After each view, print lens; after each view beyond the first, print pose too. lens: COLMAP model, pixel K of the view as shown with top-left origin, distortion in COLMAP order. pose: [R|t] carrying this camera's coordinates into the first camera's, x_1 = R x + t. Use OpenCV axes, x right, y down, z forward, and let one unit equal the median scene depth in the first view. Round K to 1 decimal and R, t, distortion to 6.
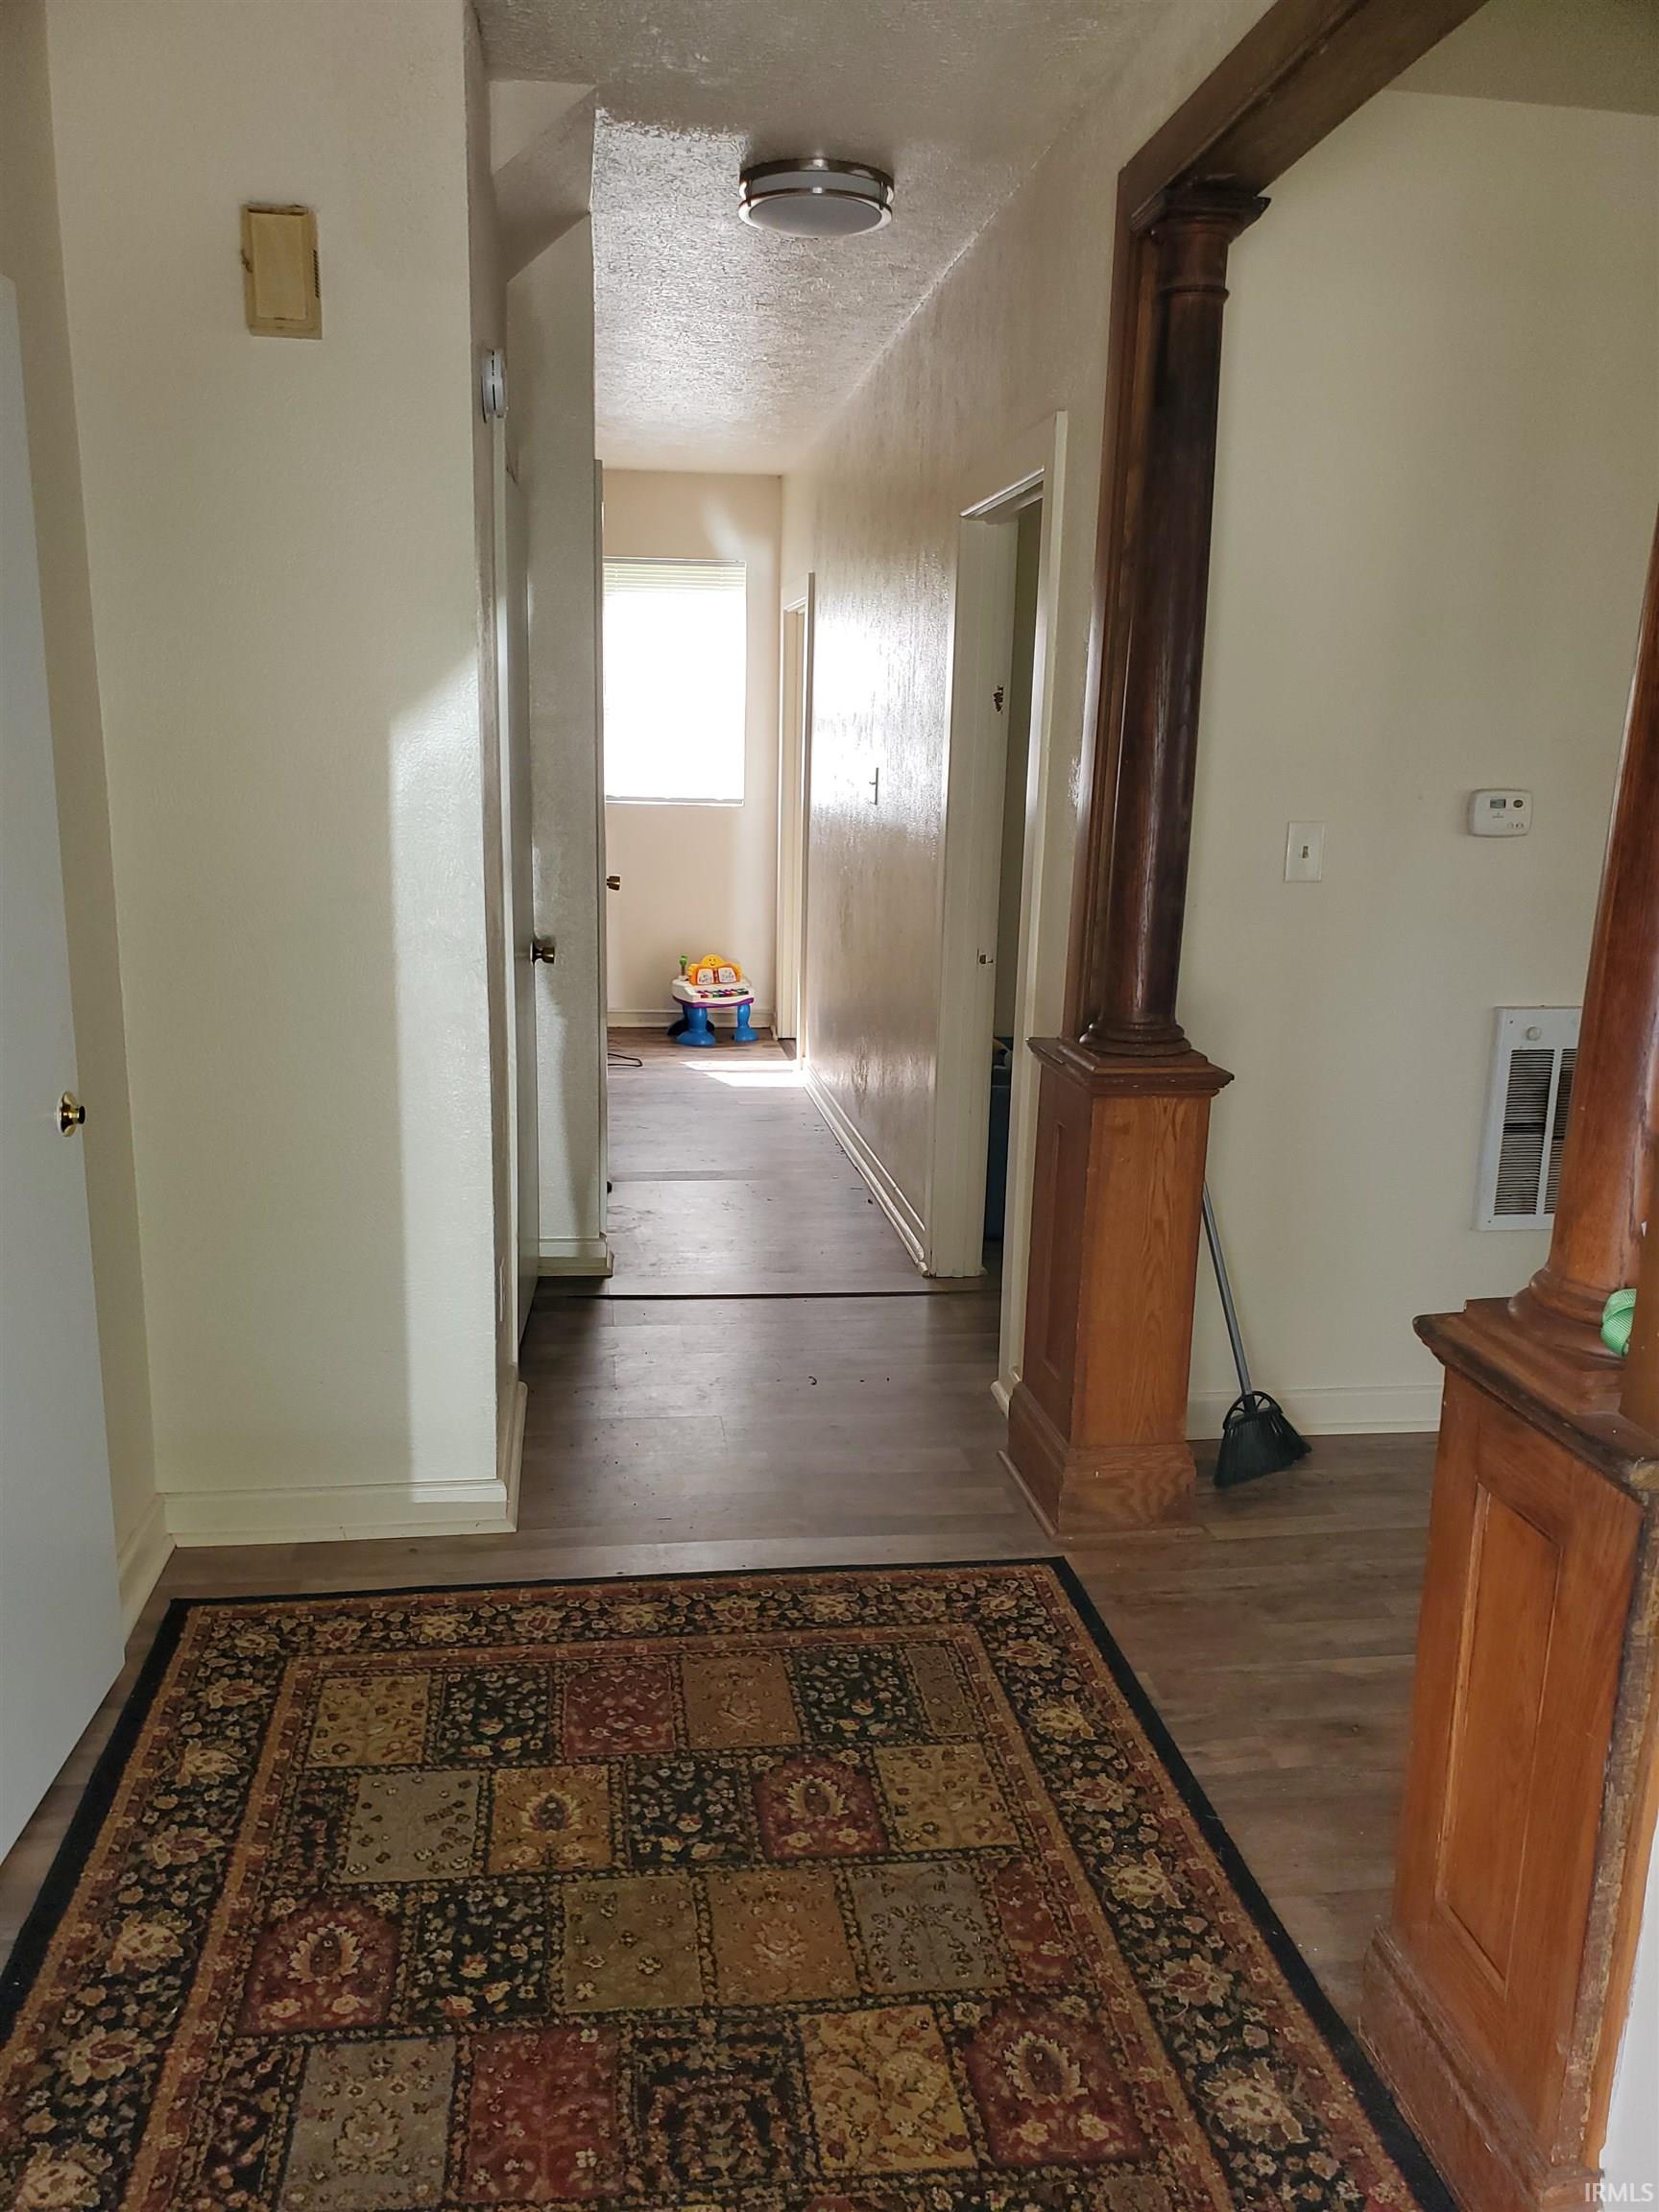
lens RADIAL K [[1679.6, 0, 826.1], [0, 1679.6, 1109.3], [0, 0, 1]] dist [-0.001150, -0.009823]
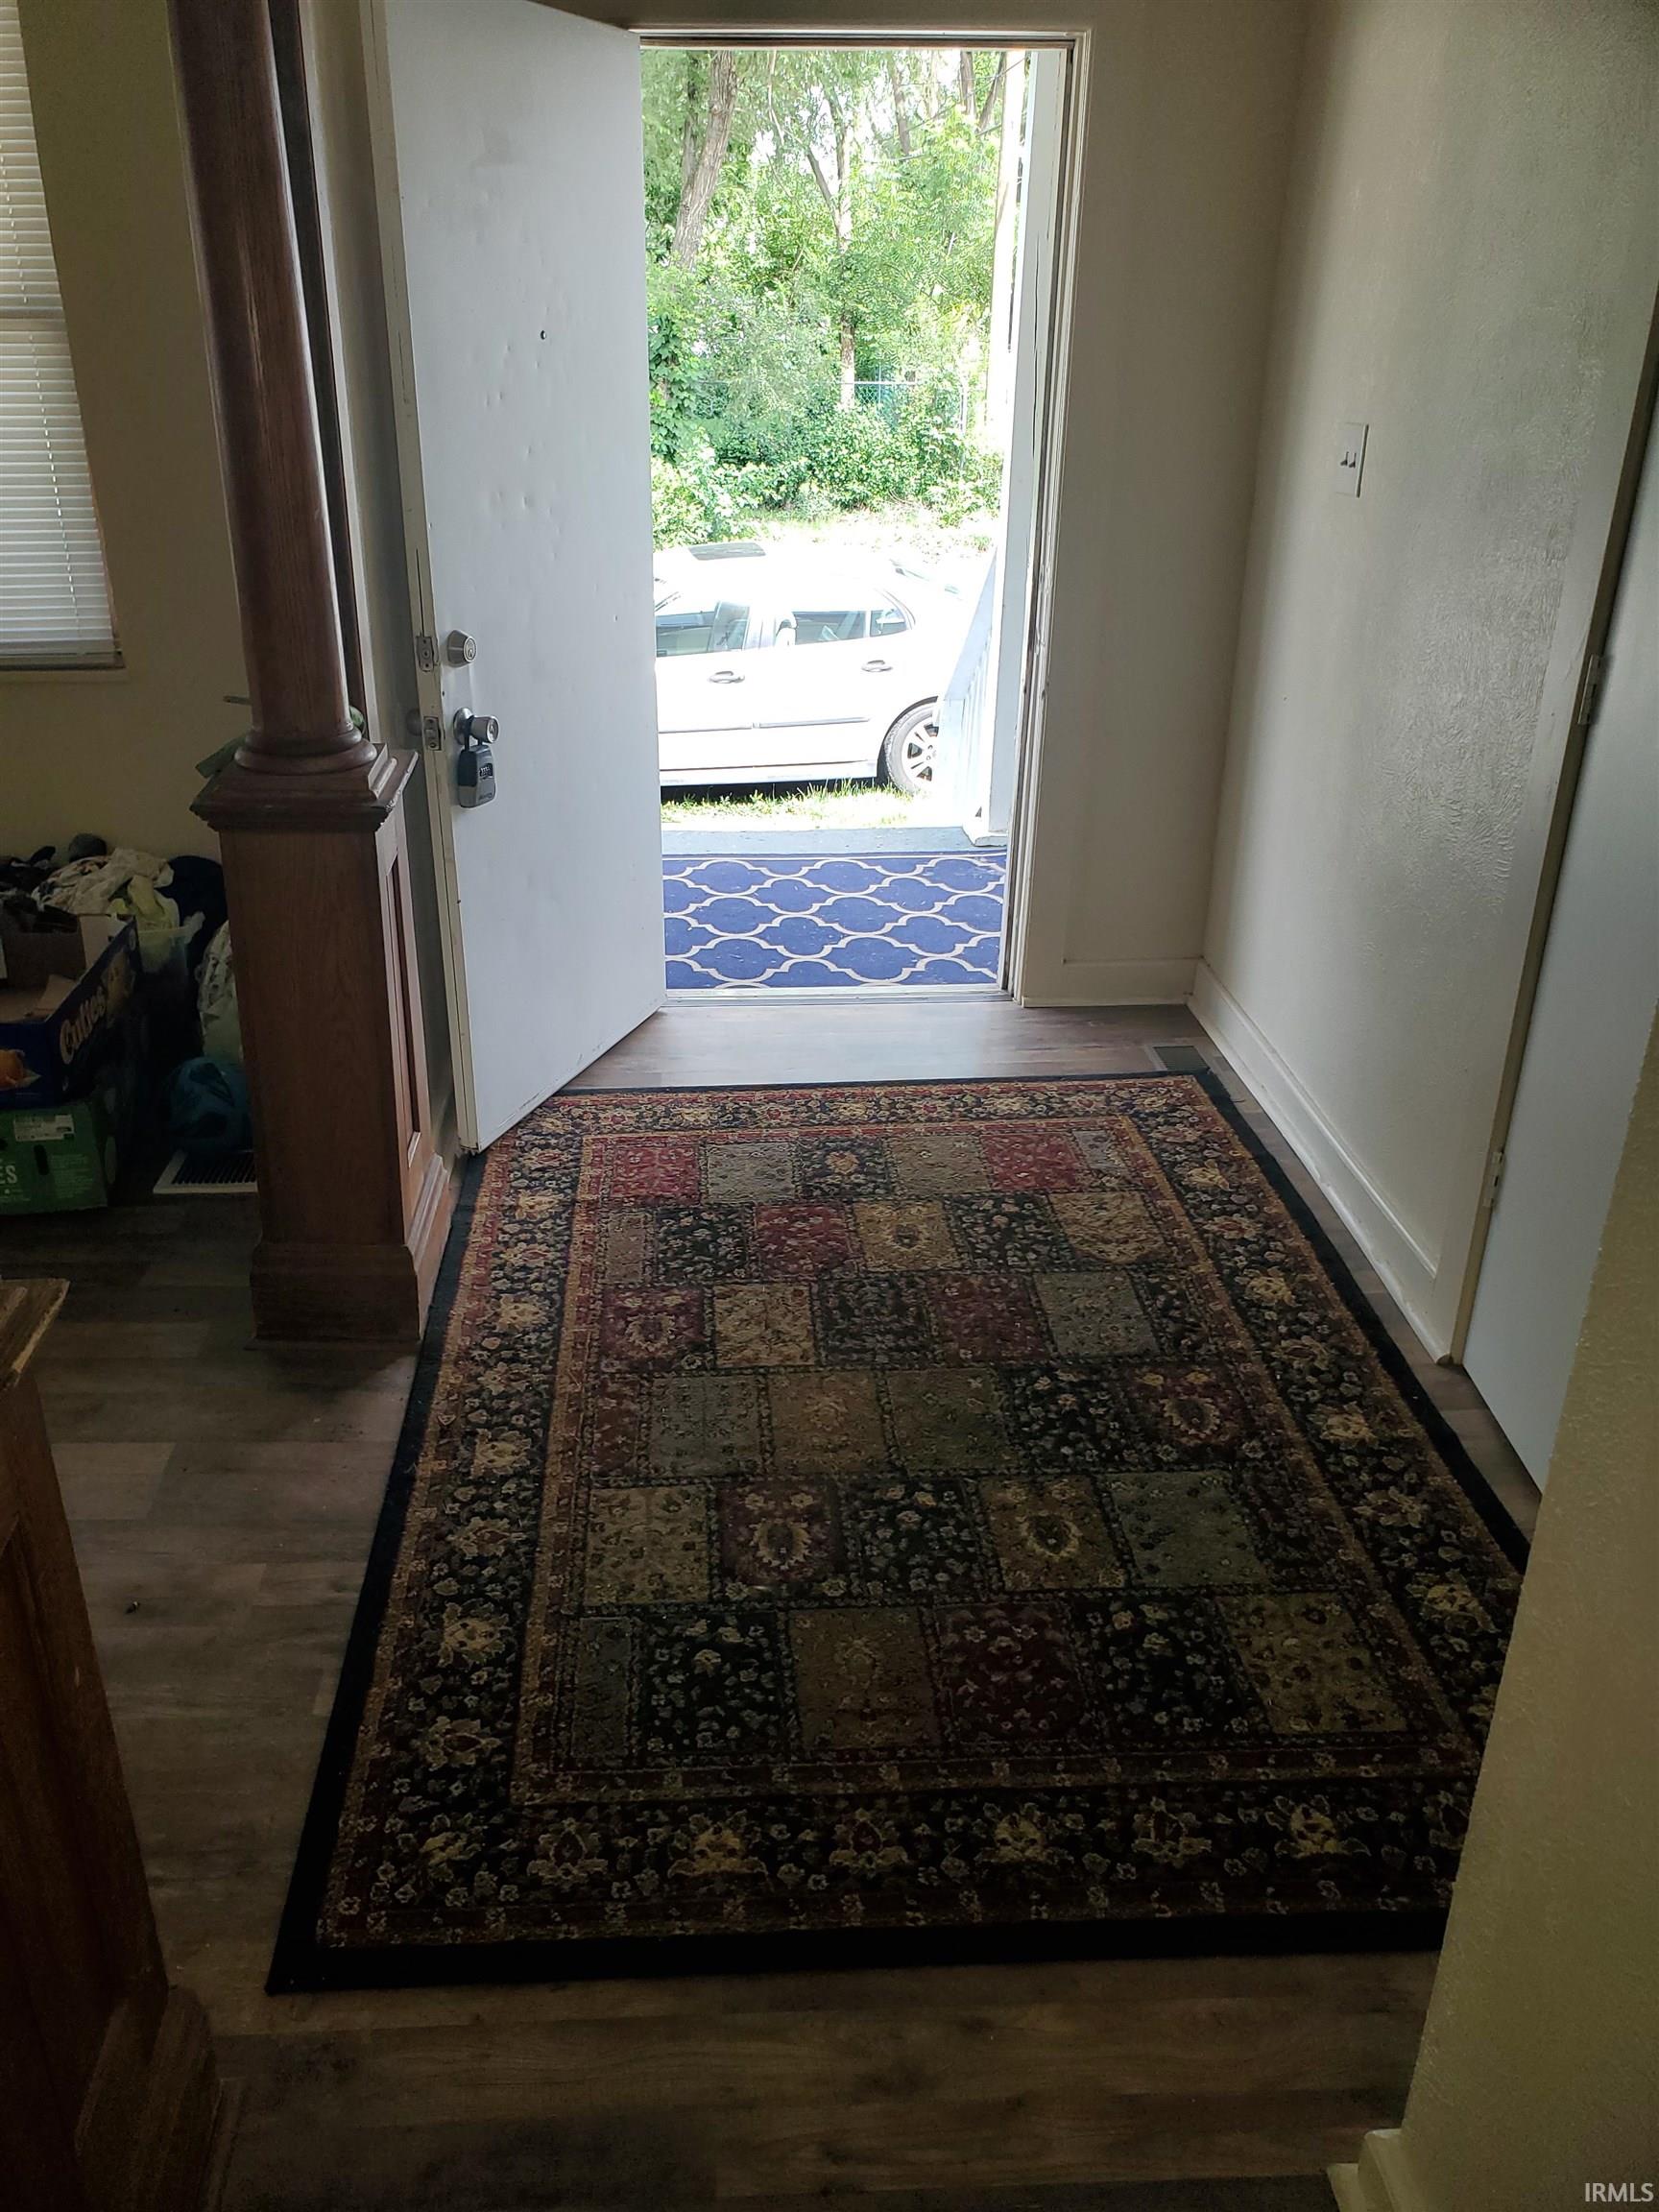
lens RADIAL K [[1679.6, 0, 823.9], [0, 1679.6, 1105.0], [0, 0, 1]] dist [-0.001150, -0.009823]
pose [[-0.997620, -0.046080, 0.051299, -0.070650], [-0.004915, 0.789557, 0.613658, -0.390387], [-0.068781, 0.611945, -0.787904, 1.648015]]
